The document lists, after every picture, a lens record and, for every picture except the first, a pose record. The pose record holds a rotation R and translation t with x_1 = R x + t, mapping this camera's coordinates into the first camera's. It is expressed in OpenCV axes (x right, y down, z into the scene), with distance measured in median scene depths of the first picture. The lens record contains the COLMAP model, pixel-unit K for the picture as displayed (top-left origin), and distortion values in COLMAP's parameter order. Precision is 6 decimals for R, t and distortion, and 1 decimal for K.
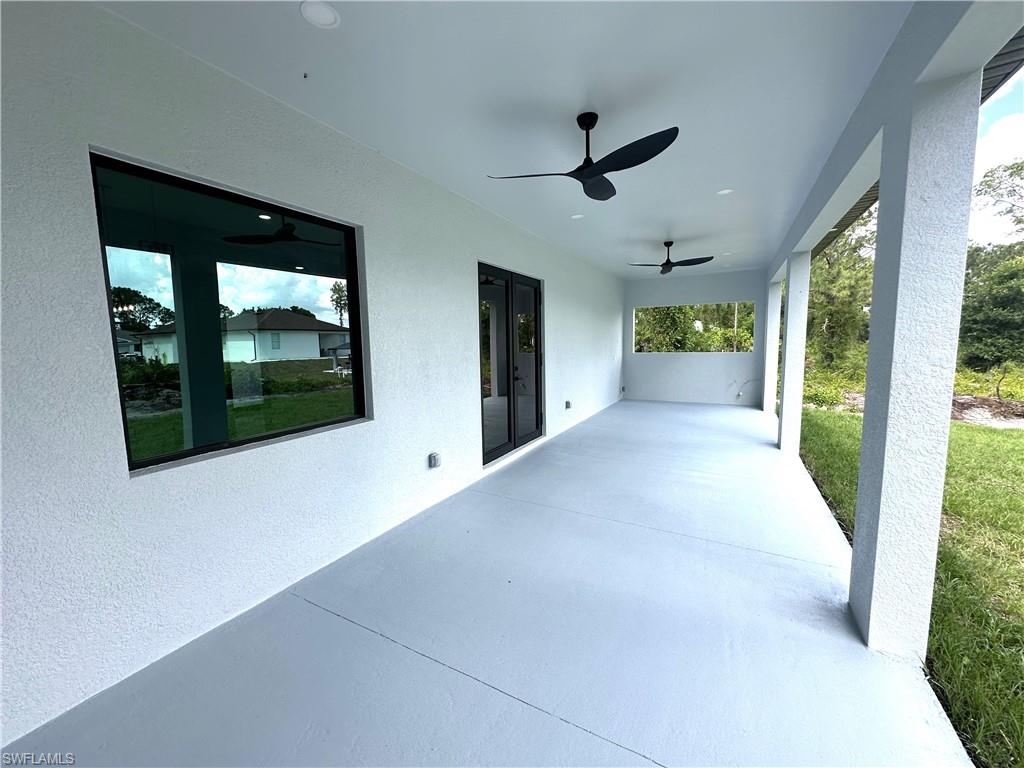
lens RADIAL K [[408.9, 0, 513.8], [0, 408.9, 383.1], [0, 0, 1]] dist [-0.002582, 0.000588]
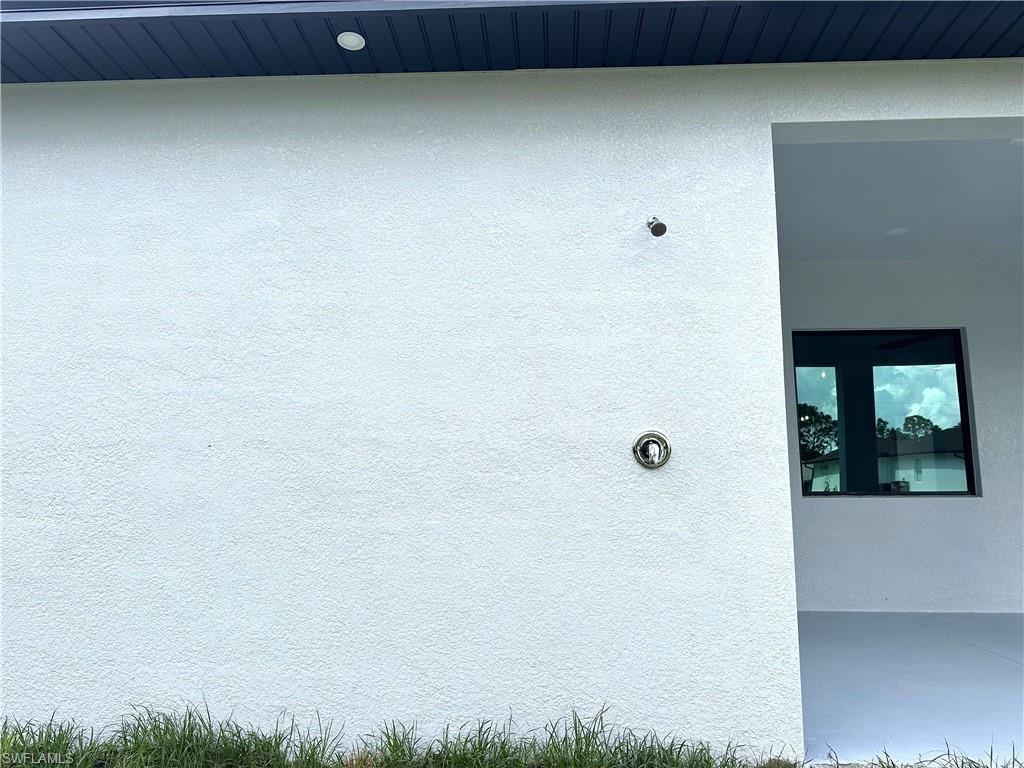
lens RADIAL K [[717.7, 0, 514.7], [0, 717.7, 385.3], [0, 0, 1]] dist [0.006445, -0.004290]
pose [[0.426808, -0.109758, -0.897657, 0.428001], [-0.097396, 0.981256, -0.166288, 0.116836], [0.899082, 0.158401, 0.408117, -0.458416]]
